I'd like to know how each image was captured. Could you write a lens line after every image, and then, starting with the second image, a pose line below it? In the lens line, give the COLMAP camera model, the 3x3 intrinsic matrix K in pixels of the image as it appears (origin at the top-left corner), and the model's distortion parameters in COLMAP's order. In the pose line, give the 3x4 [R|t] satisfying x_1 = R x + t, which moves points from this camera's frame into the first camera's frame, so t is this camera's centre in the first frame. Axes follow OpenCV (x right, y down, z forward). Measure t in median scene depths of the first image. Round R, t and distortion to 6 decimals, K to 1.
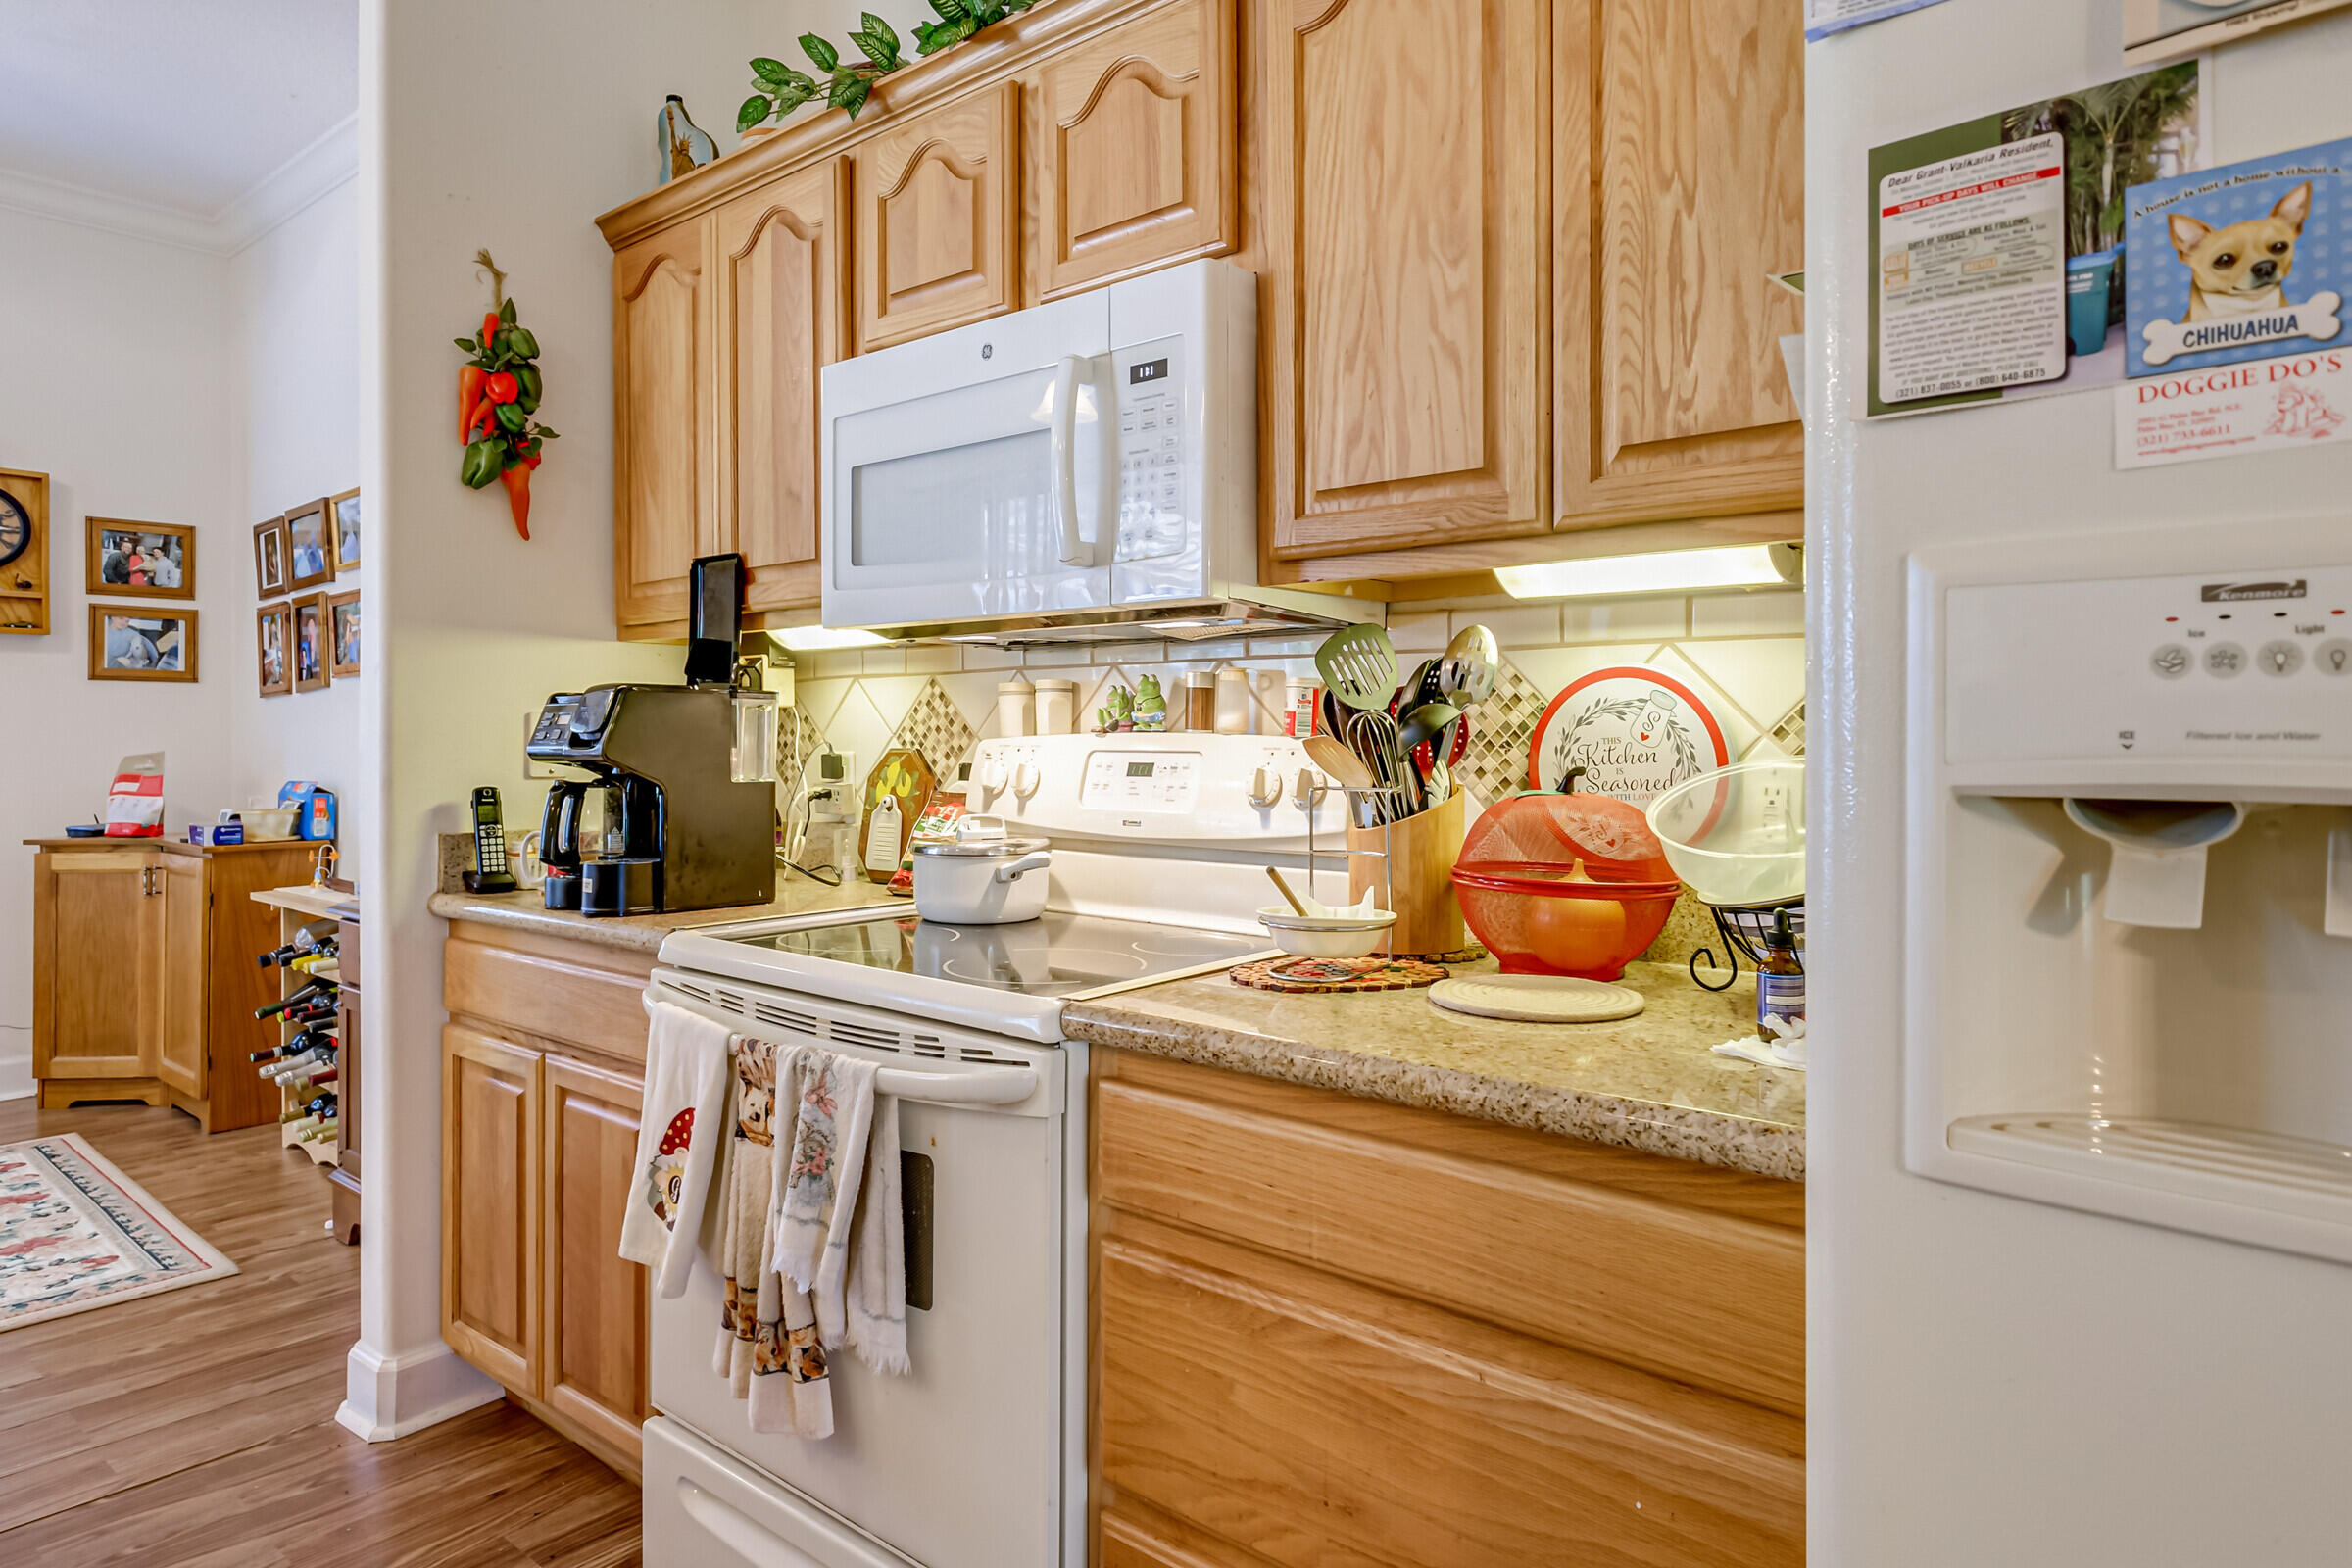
lens RADIAL K [[1395.8, 0, 1192.6], [0, 1395.8, 729.8], [0, 0, 1]] dist [-0.000218, -0.000694]
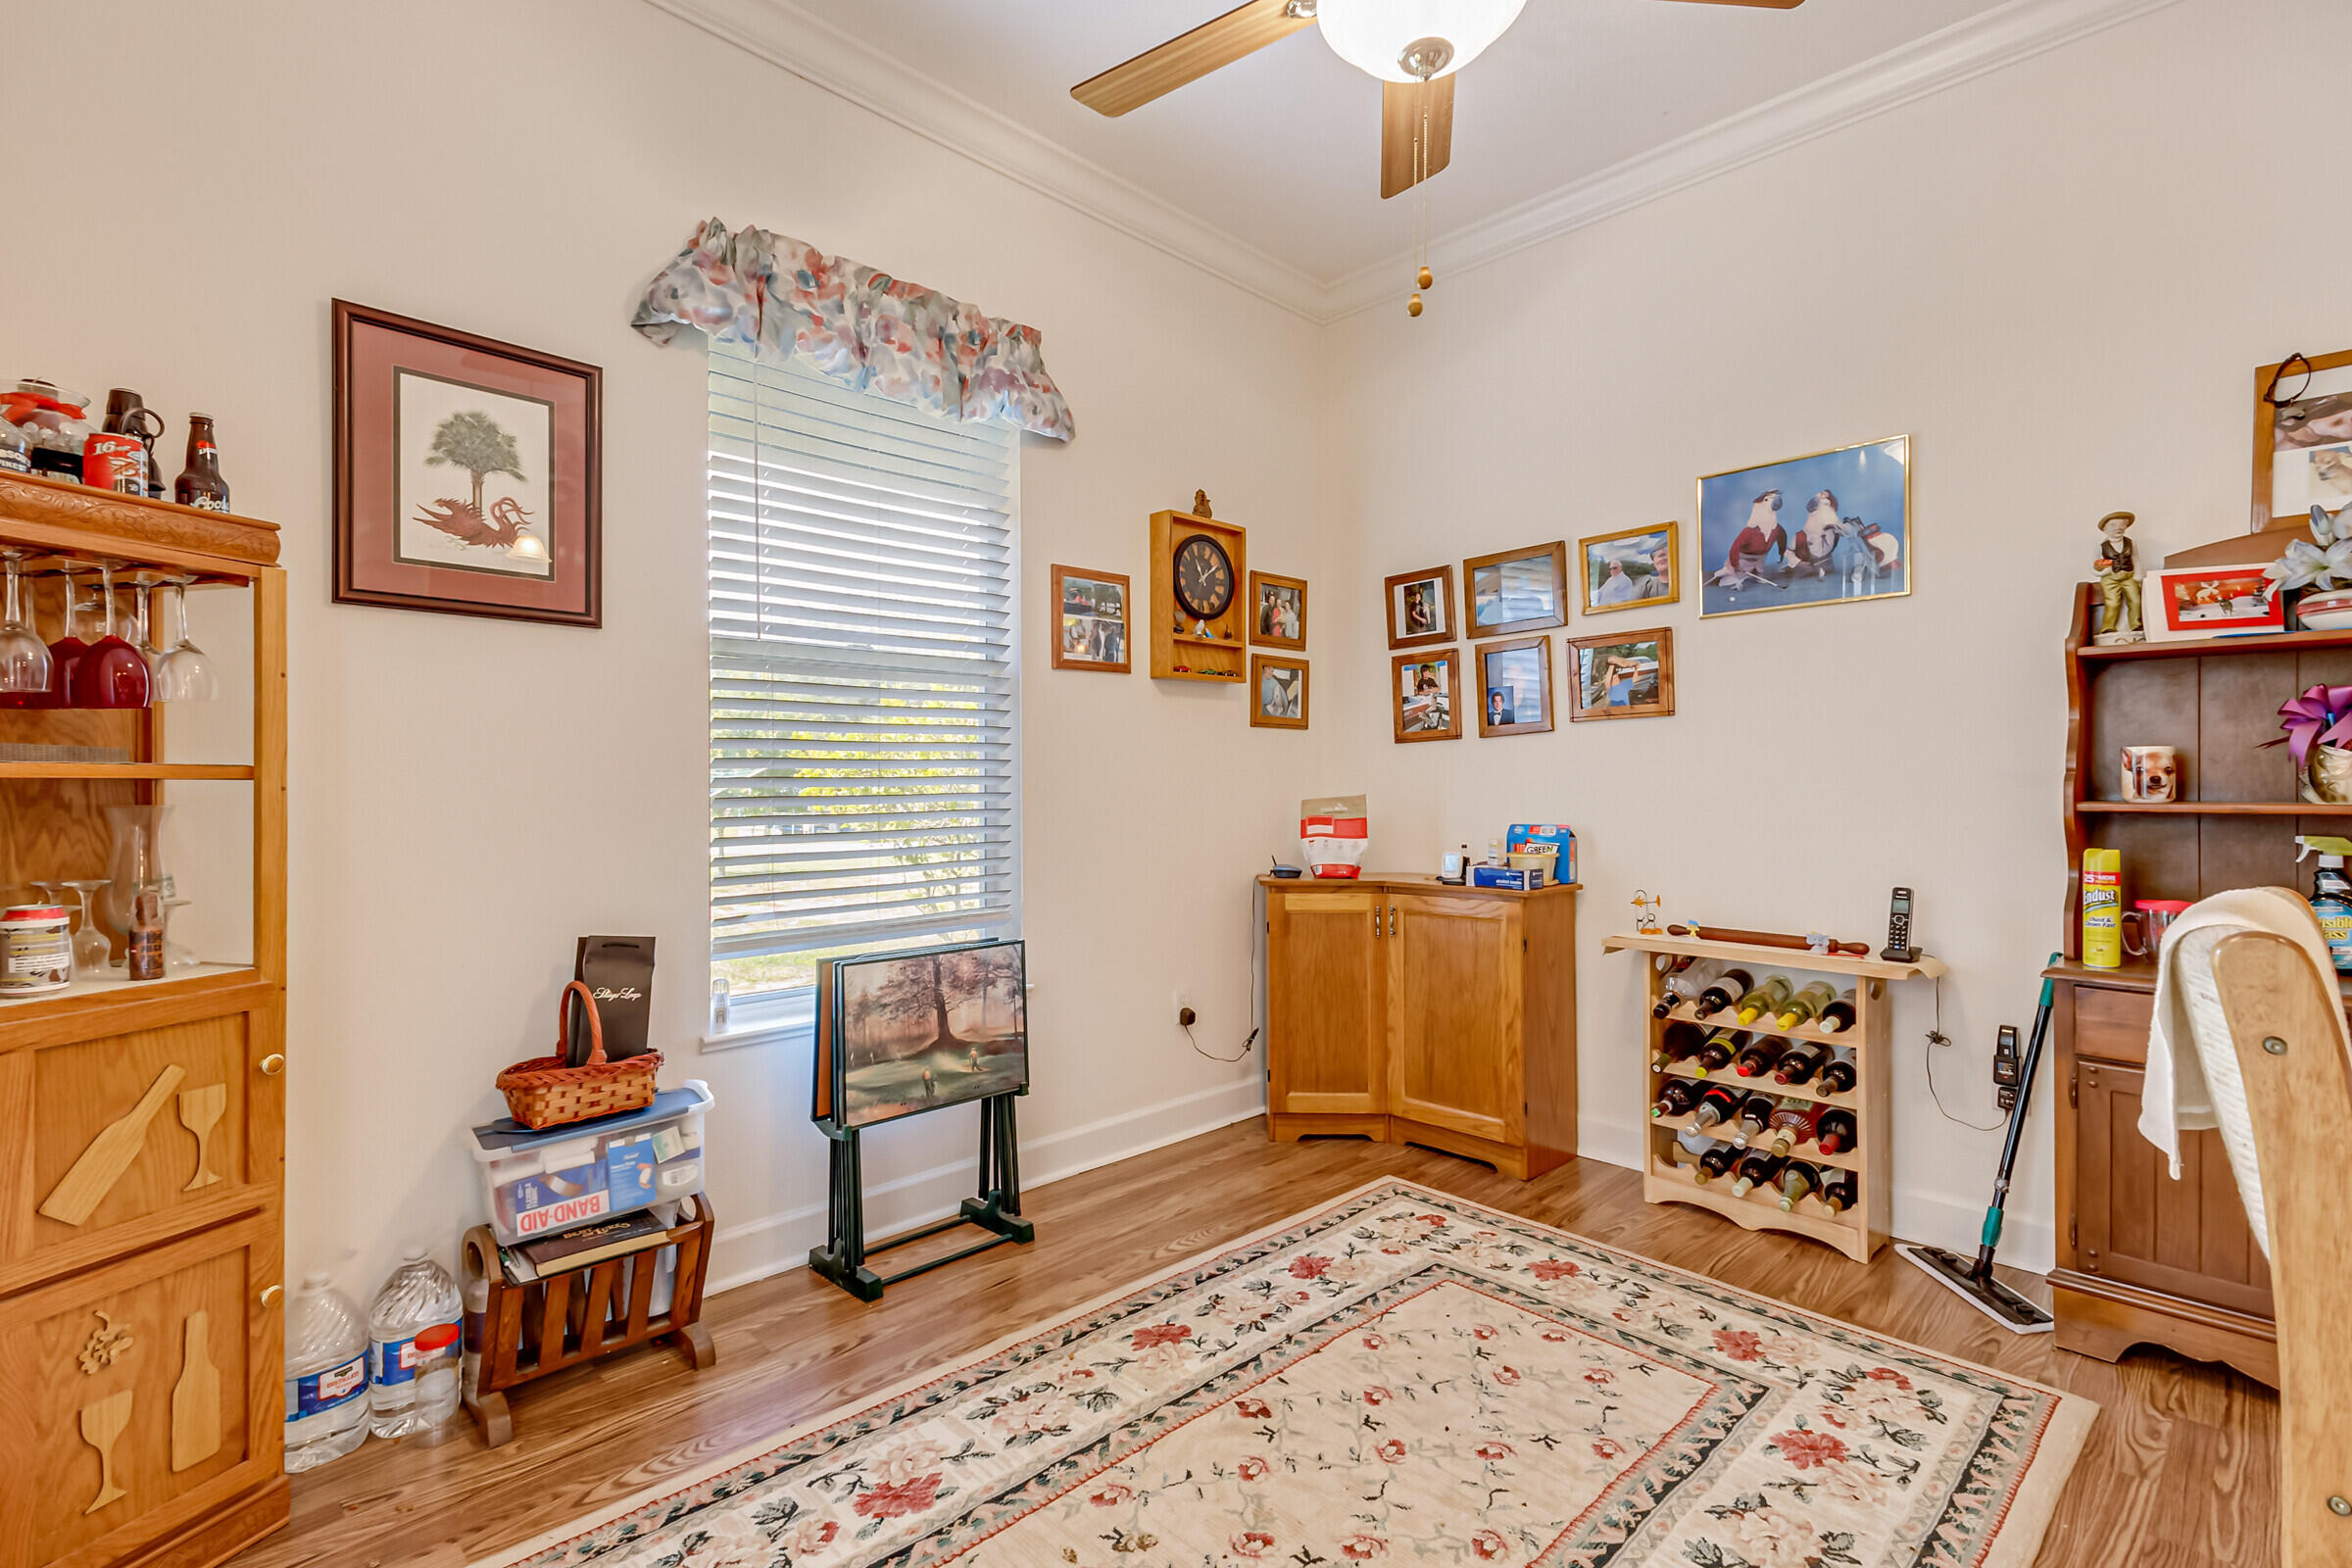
lens RADIAL K [[1101.6, 0, 1177.5], [0, 1101.6, 790.8], [0, 0, 1]] dist [0.006222, 0.000160]
pose [[0.994169, 0.002512, -0.107805, -0.799440], [-0.001230, 0.999928, 0.011959, 0.002798], [0.107827, -0.011756, 0.994100, 0.182092]]
